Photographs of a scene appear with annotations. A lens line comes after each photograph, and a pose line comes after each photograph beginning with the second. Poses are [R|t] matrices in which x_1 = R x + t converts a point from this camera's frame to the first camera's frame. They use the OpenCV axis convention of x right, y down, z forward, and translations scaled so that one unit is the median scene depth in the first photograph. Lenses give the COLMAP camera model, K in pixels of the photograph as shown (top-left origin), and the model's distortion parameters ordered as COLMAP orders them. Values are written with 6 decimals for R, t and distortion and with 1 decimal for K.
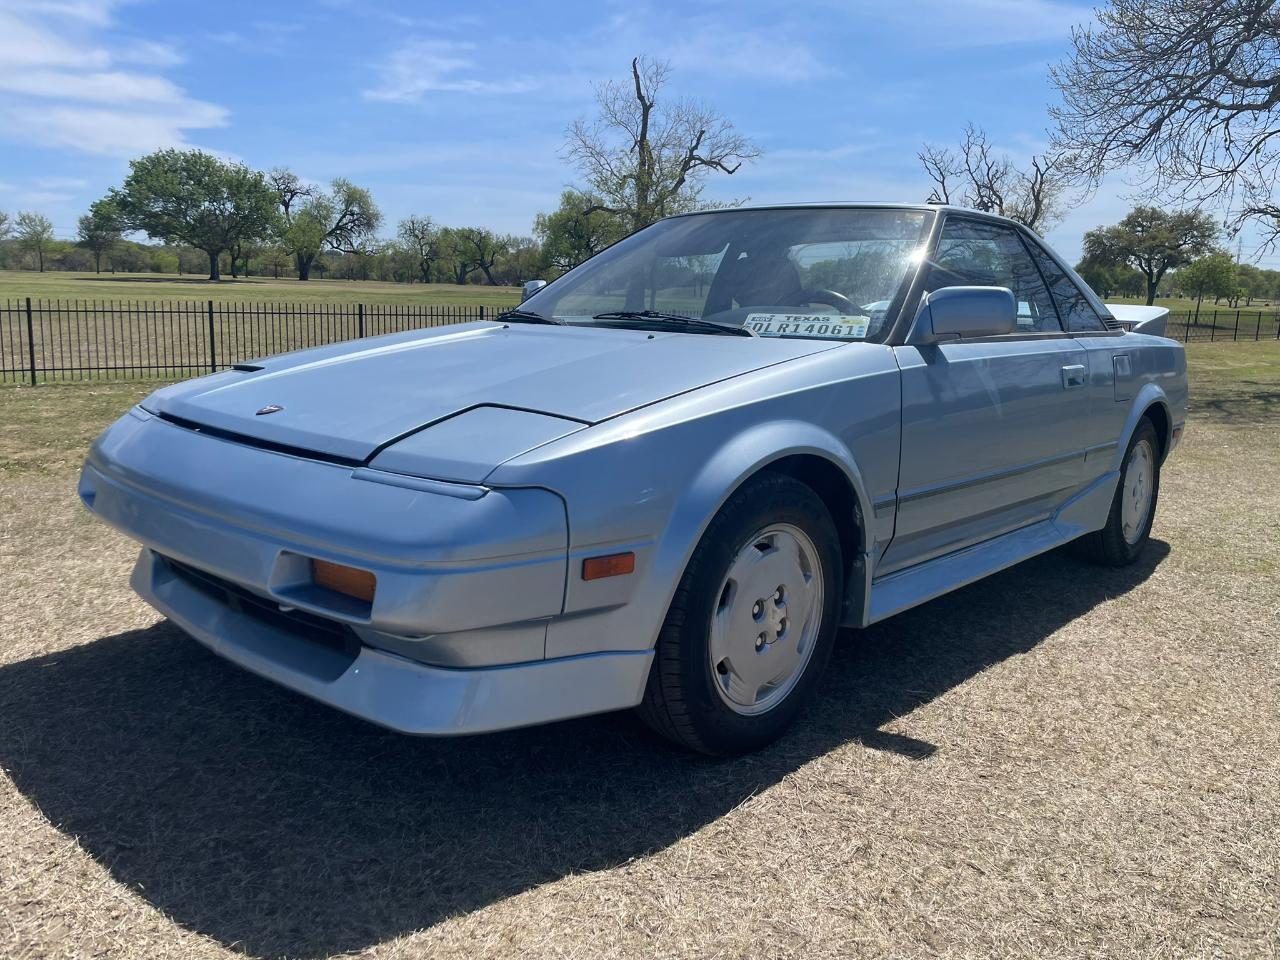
lens RADIAL K [[973.4, 0, 642.7], [0, 973.4, 452.5], [0, 0, 1]] dist [0.097532, -0.130512]
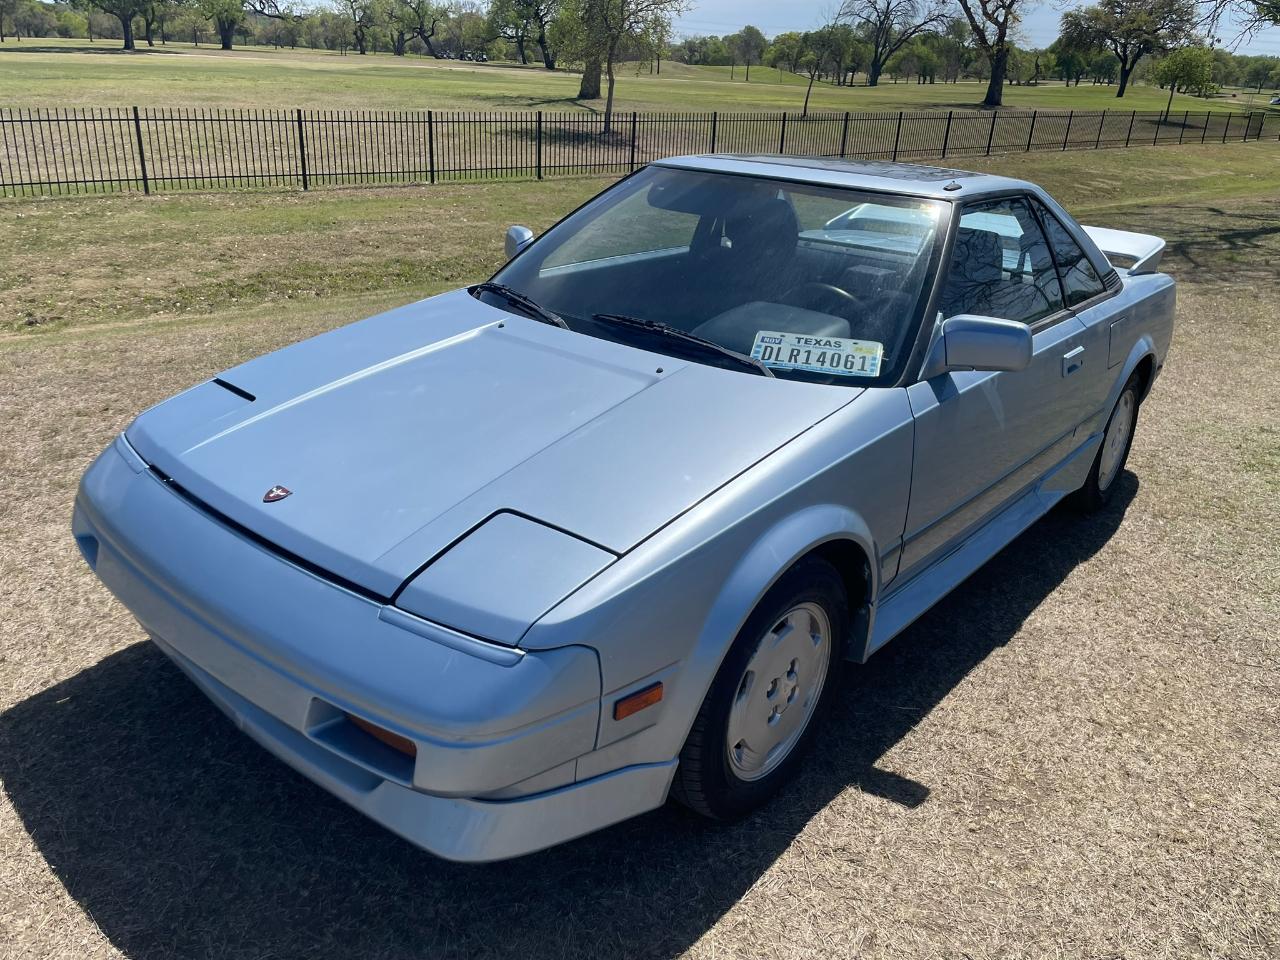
lens RADIAL K [[973.4, 0, 642.7], [0, 973.4, 452.5], [0, 0, 1]] dist [0.097532, -0.130512]
pose [[0.998859, -0.000257, 0.047750, -0.062072], [-0.009833, 0.977447, 0.210954, -0.275425], [-0.046727, -0.211183, 0.976329, 0.043661]]
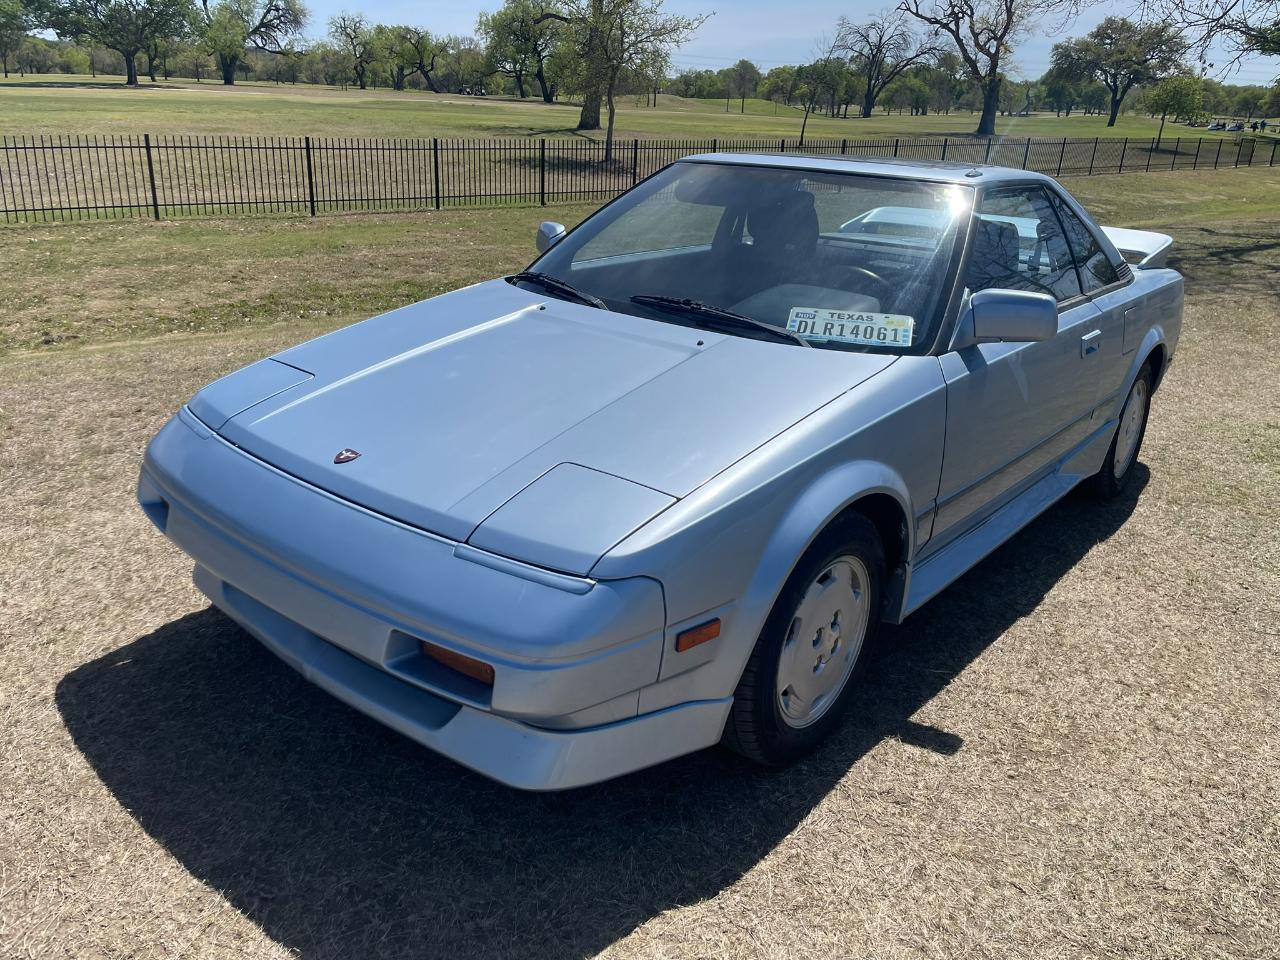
lens RADIAL K [[973.4, 0, 642.7], [0, 973.4, 452.5], [0, 0, 1]] dist [0.097532, -0.130512]
pose [[0.998741, -0.004913, 0.049922, -0.116092], [-0.004240, 0.983360, 0.181617, -0.215027], [-0.049984, -0.181600, 0.982101, -0.011099]]
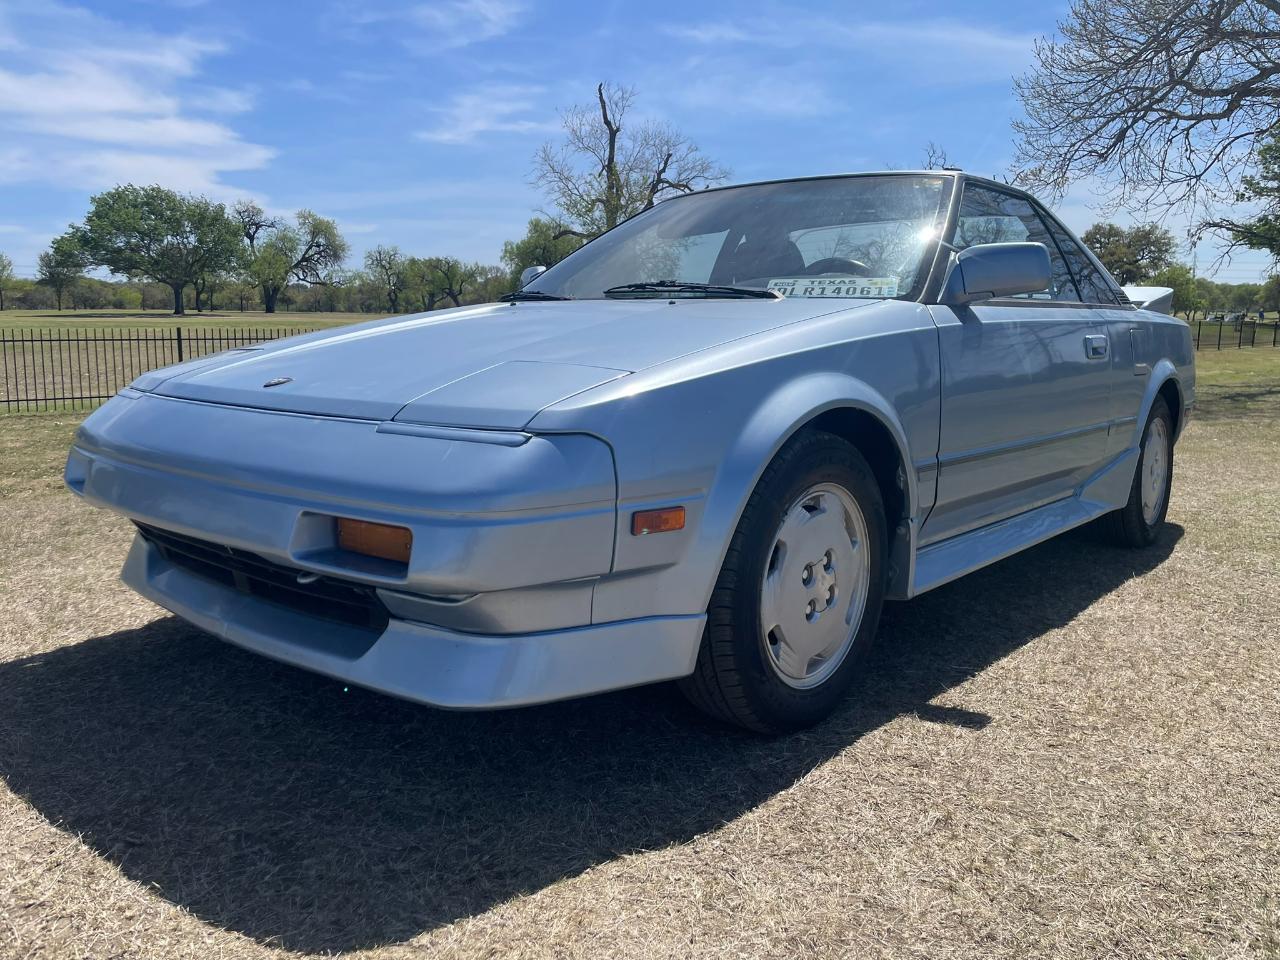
lens RADIAL K [[973.4, 0, 642.7], [0, 973.4, 452.5], [0, 0, 1]] dist [0.097532, -0.130512]
pose [[0.999261, -0.025534, 0.028730, -0.058600], [0.026279, 0.999320, -0.025853, 0.058584], [-0.028051, 0.026589, 0.999253, 0.059960]]
